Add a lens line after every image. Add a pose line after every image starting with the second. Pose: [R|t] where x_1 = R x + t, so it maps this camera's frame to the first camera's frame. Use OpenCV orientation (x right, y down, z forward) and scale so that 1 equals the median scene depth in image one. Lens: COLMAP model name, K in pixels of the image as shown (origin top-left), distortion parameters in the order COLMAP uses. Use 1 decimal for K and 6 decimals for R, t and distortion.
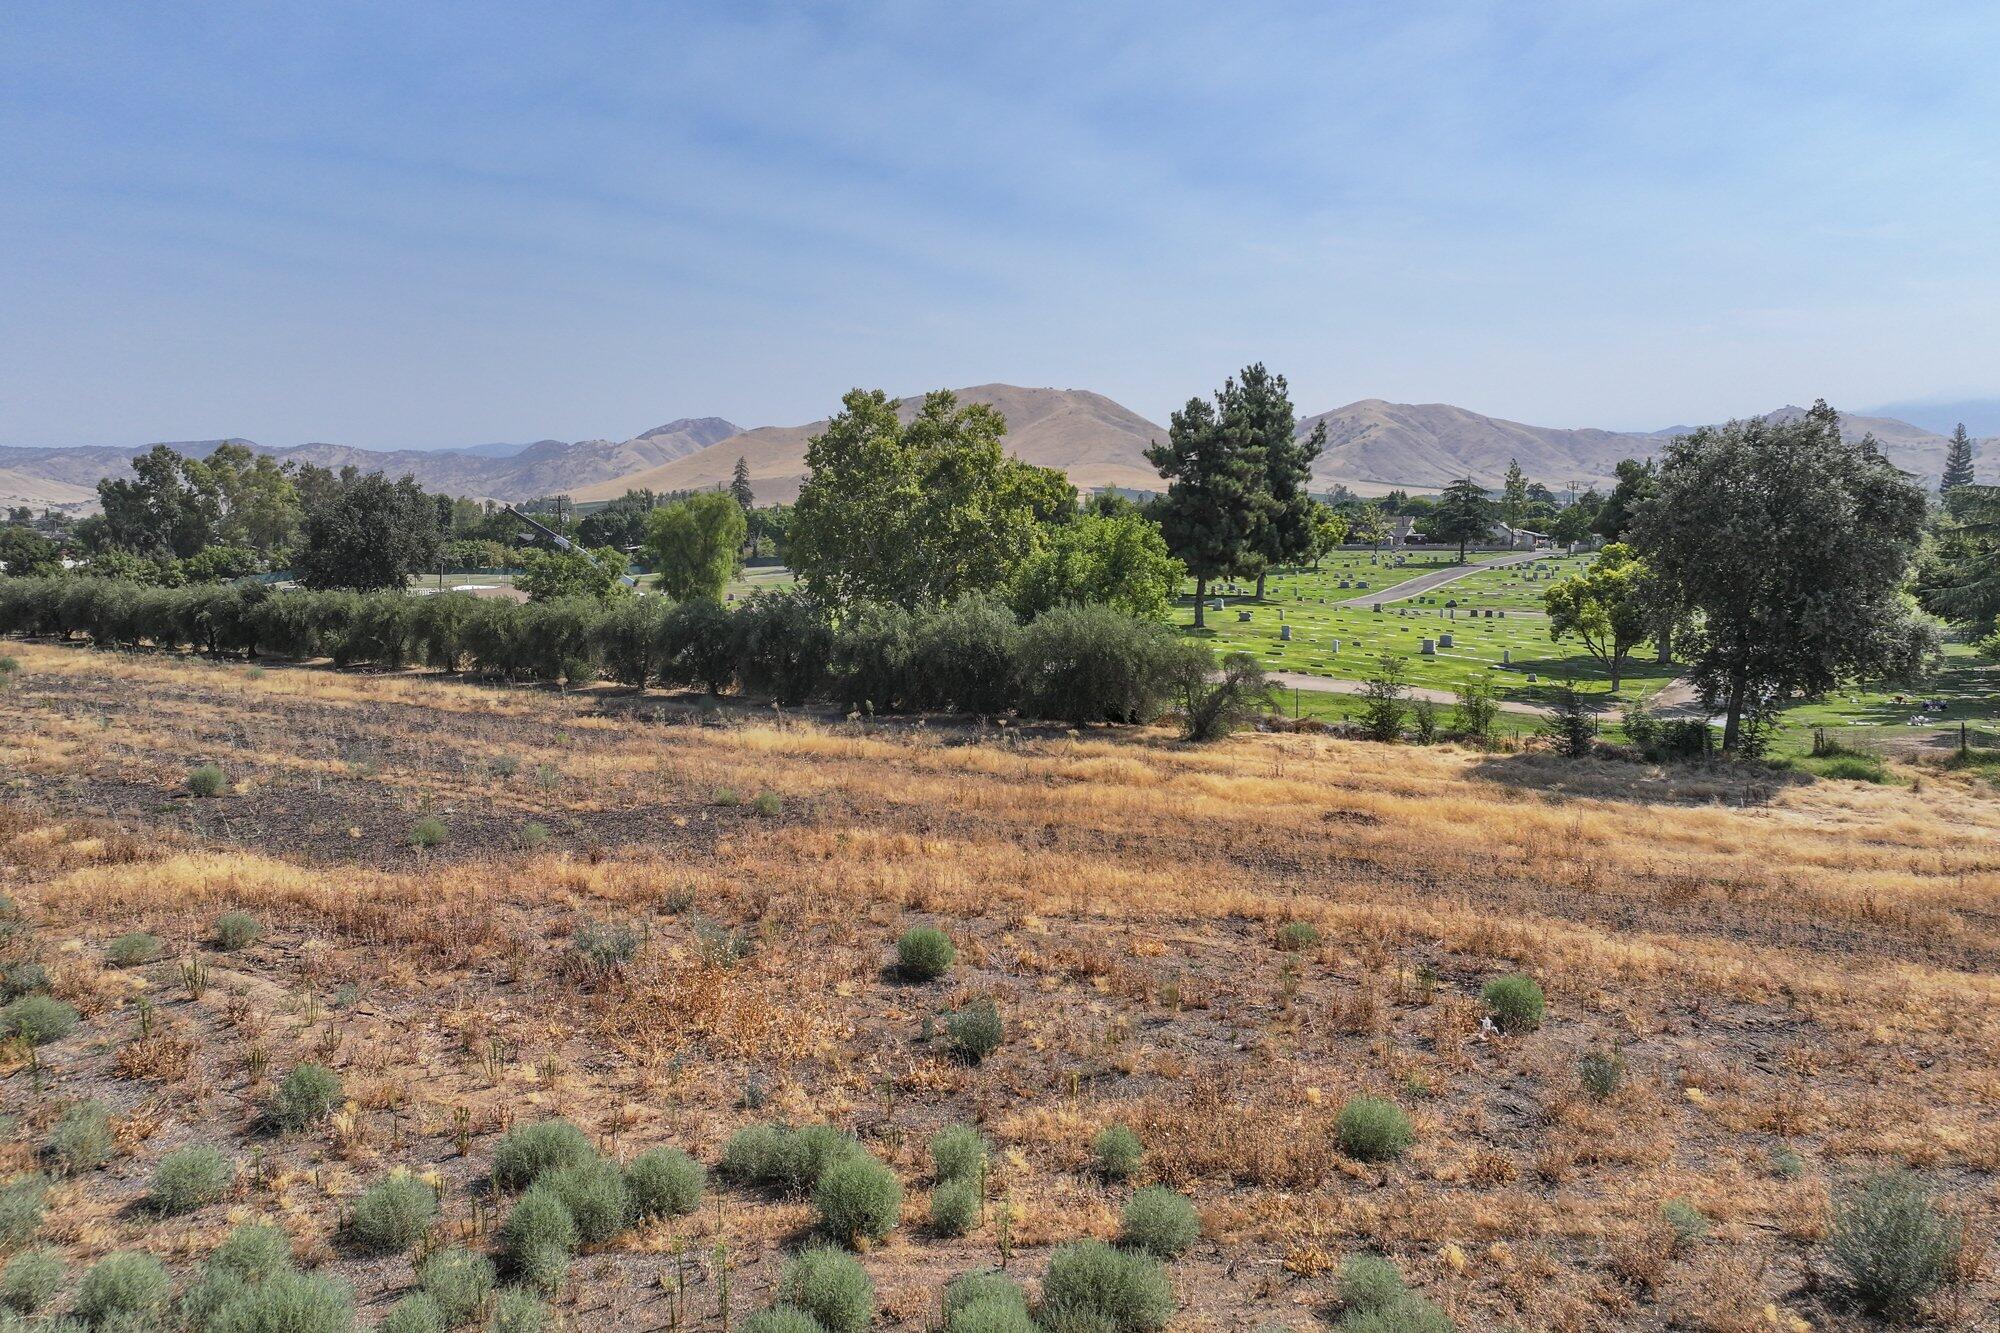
lens RADIAL K [[1388.6, 0, 996.7], [0, 1388.6, 580.0], [0, 0, 1]] dist [0.004353, 0.001932]
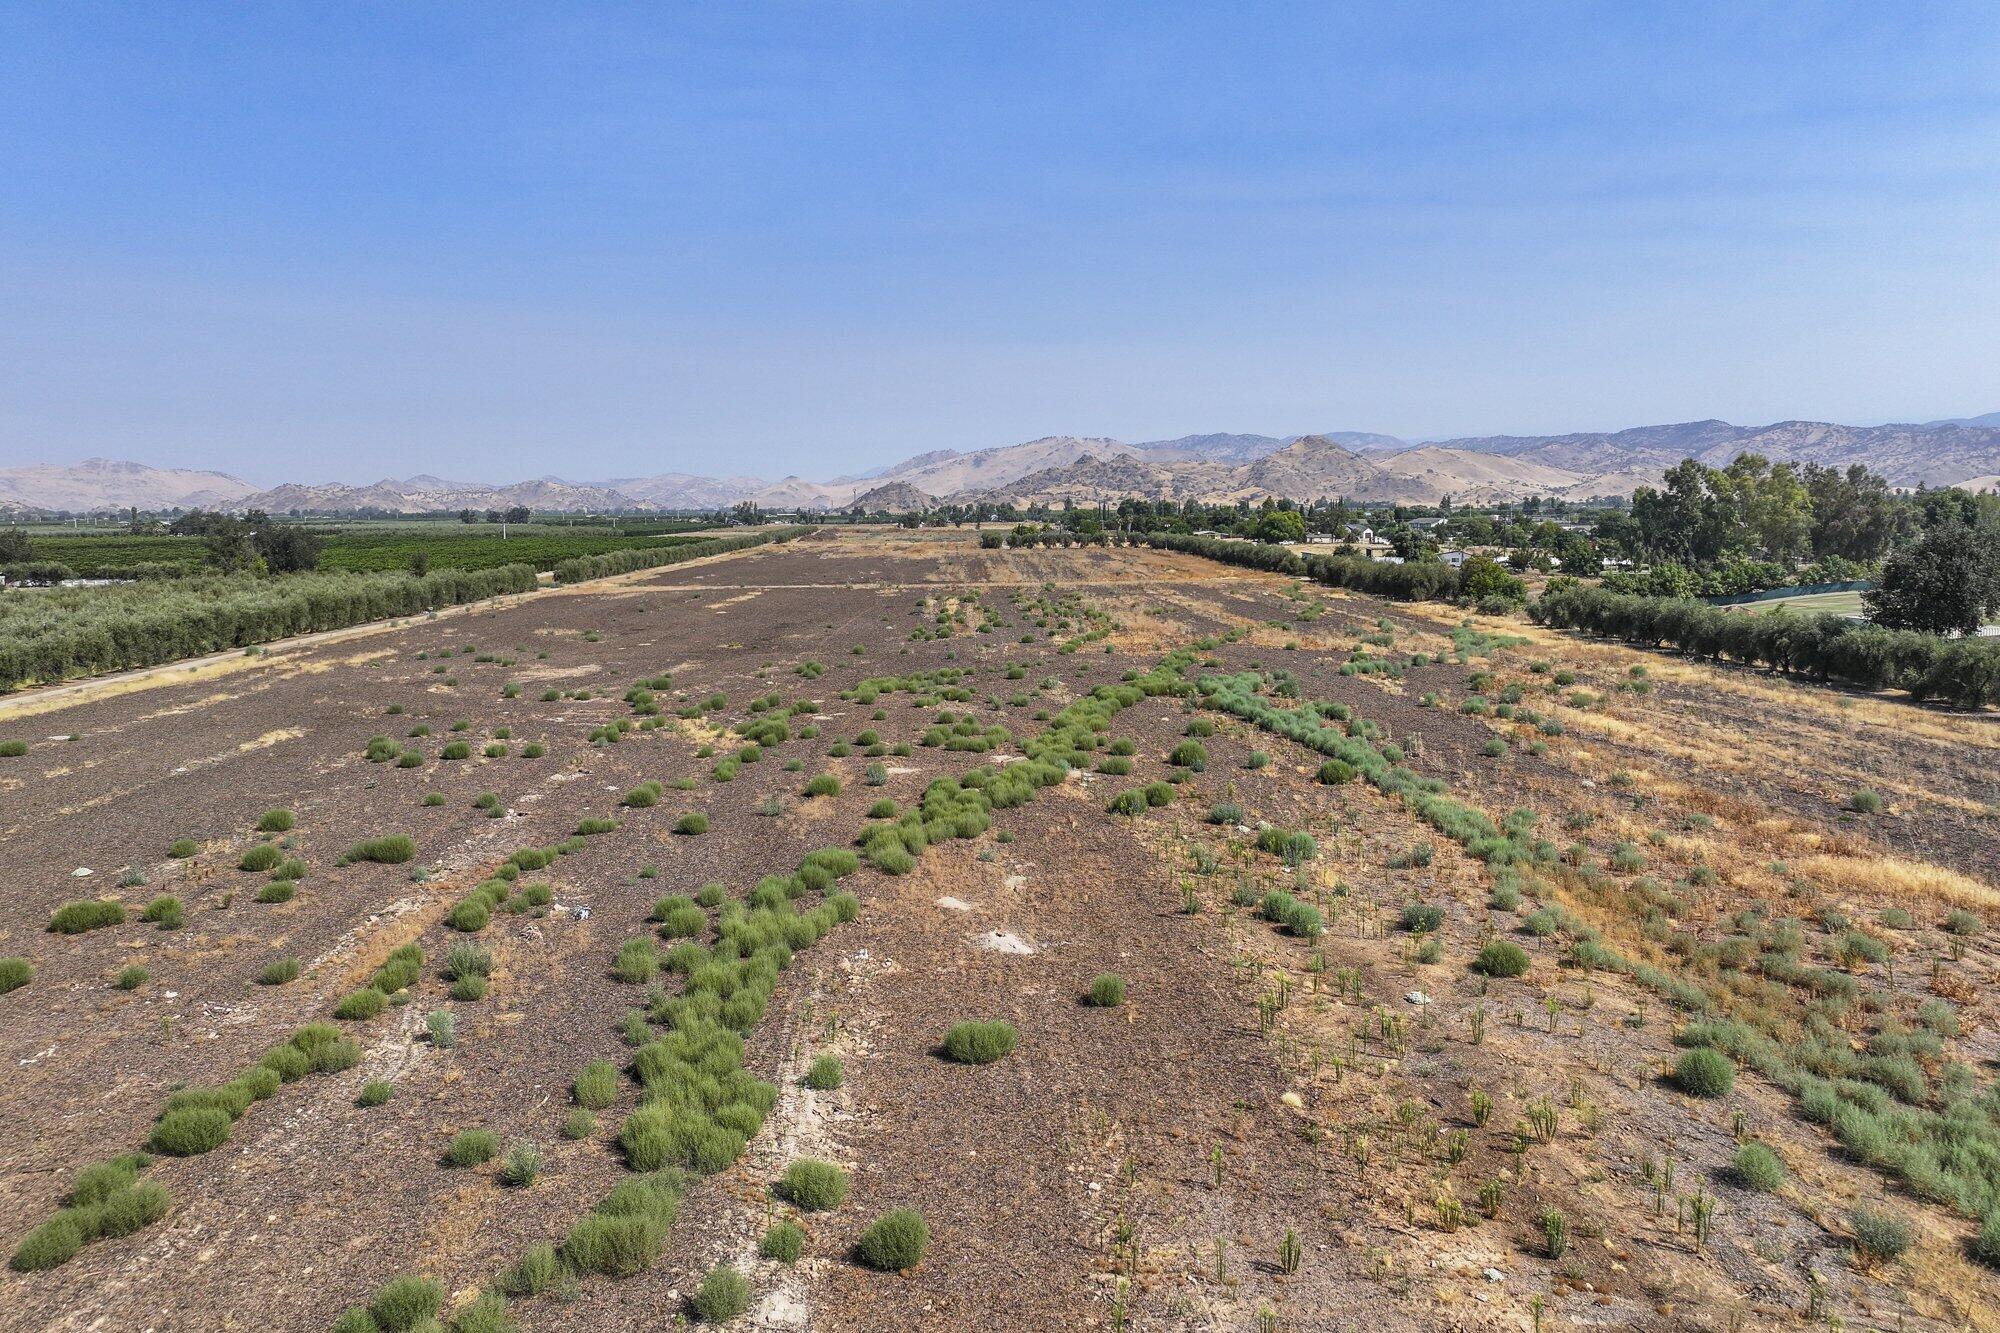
lens RADIAL K [[1414.9, 0, 995.5], [0, 1414.9, 619.8], [0, 0, 1]] dist [0.007263, 0.008702]
pose [[0.575689, 0.068817, -0.814768, 0.026190], [-0.033573, 0.997601, 0.060538, -0.043557], [0.816979, -0.007496, 0.576618, -0.243947]]
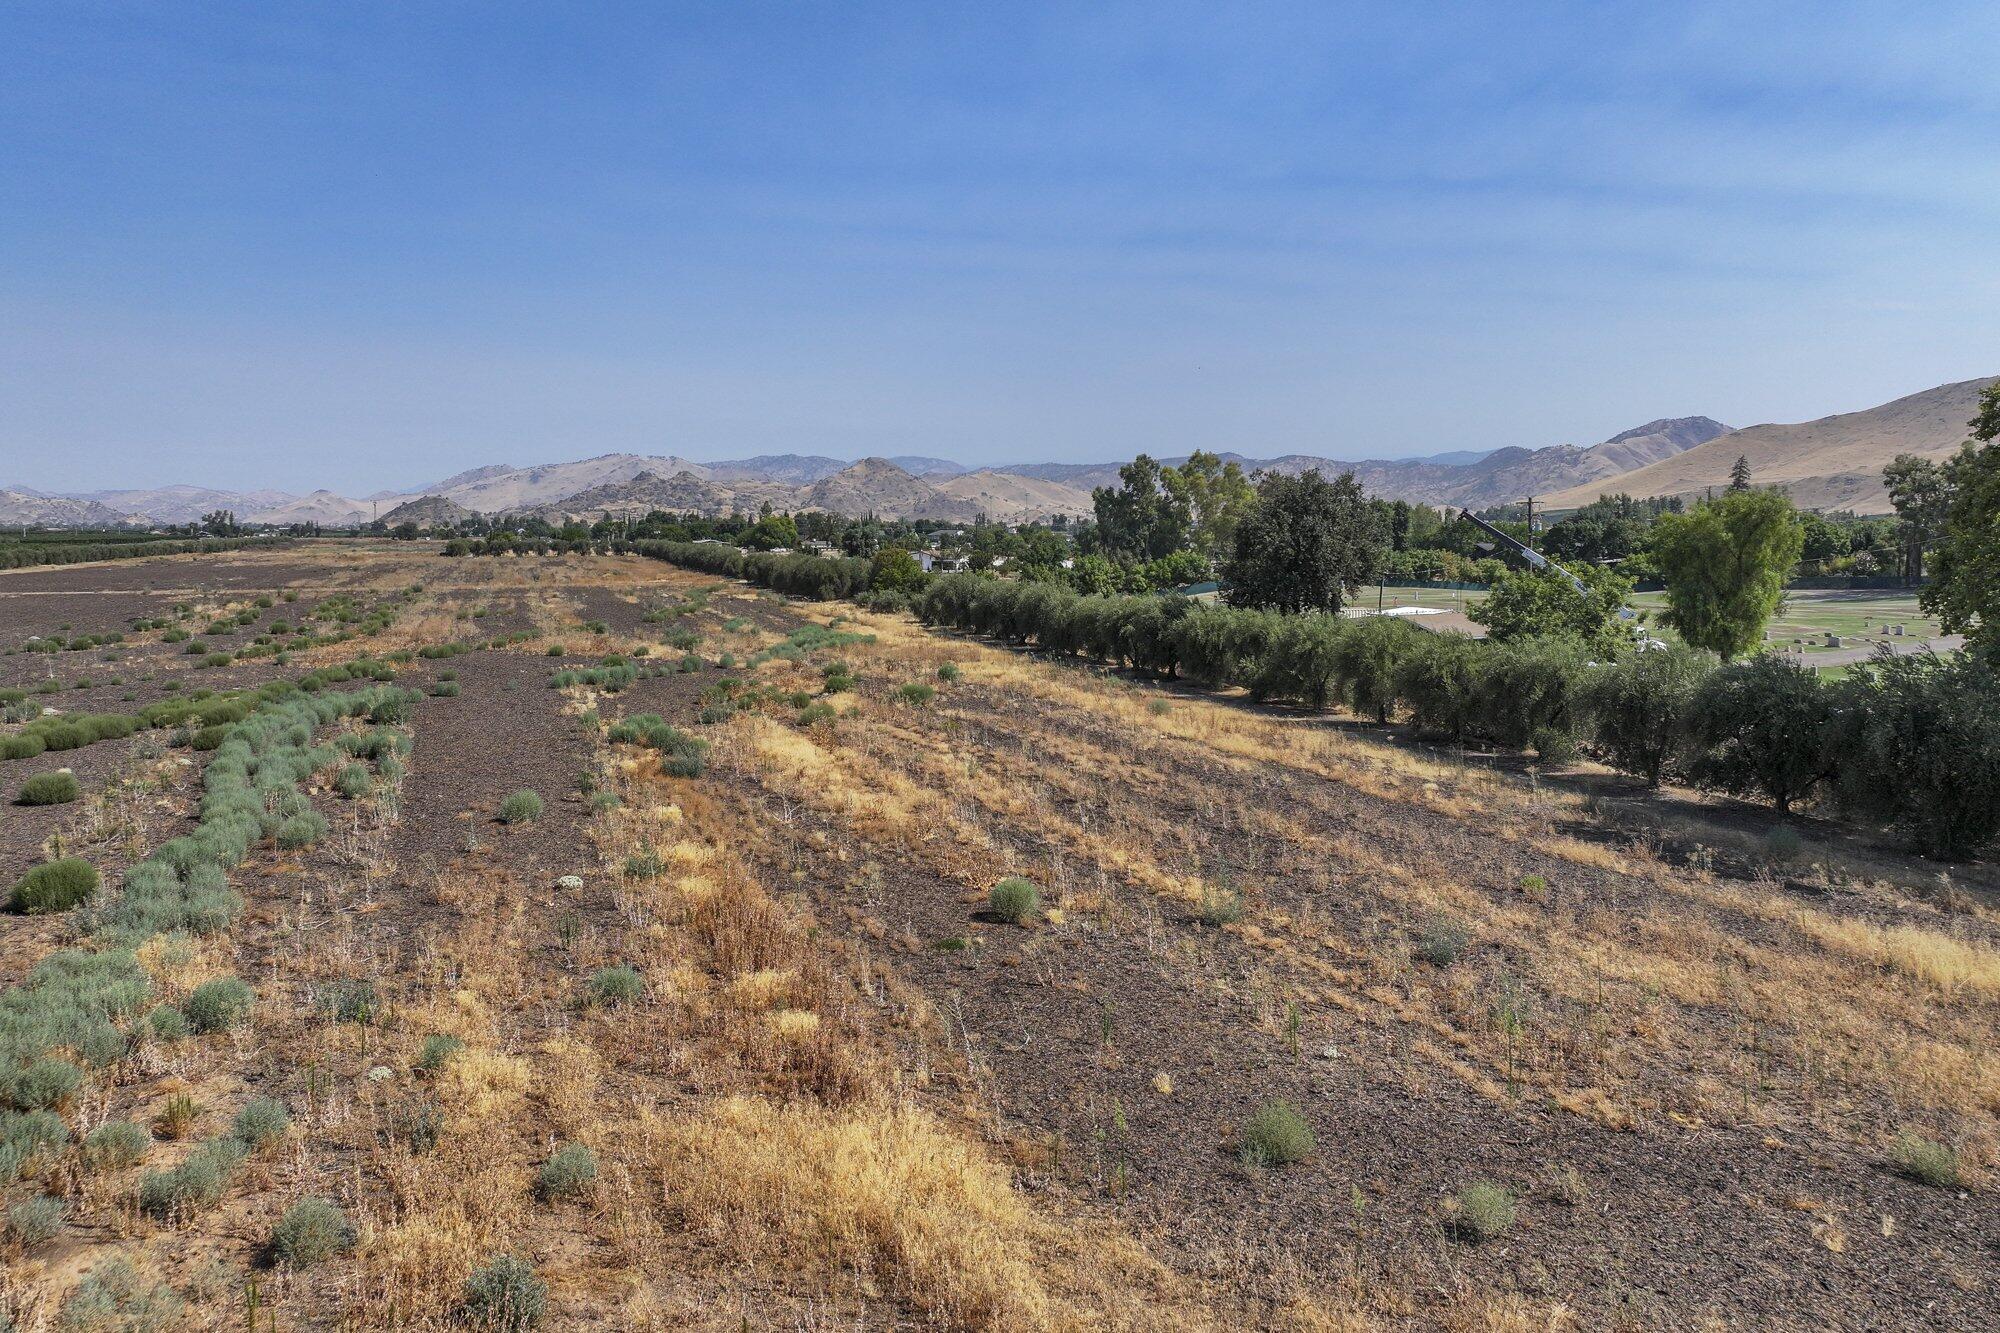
lens RADIAL K [[1388.6, 0, 996.7], [0, 1388.6, 580.0], [0, 0, 1]] dist [0.004353, 0.001932]
pose [[0.787341, 0.031418, -0.615717, -0.078829], [-0.035017, 0.999367, 0.006217, -0.009697], [0.615522, 0.016666, 0.787943, 0.230052]]
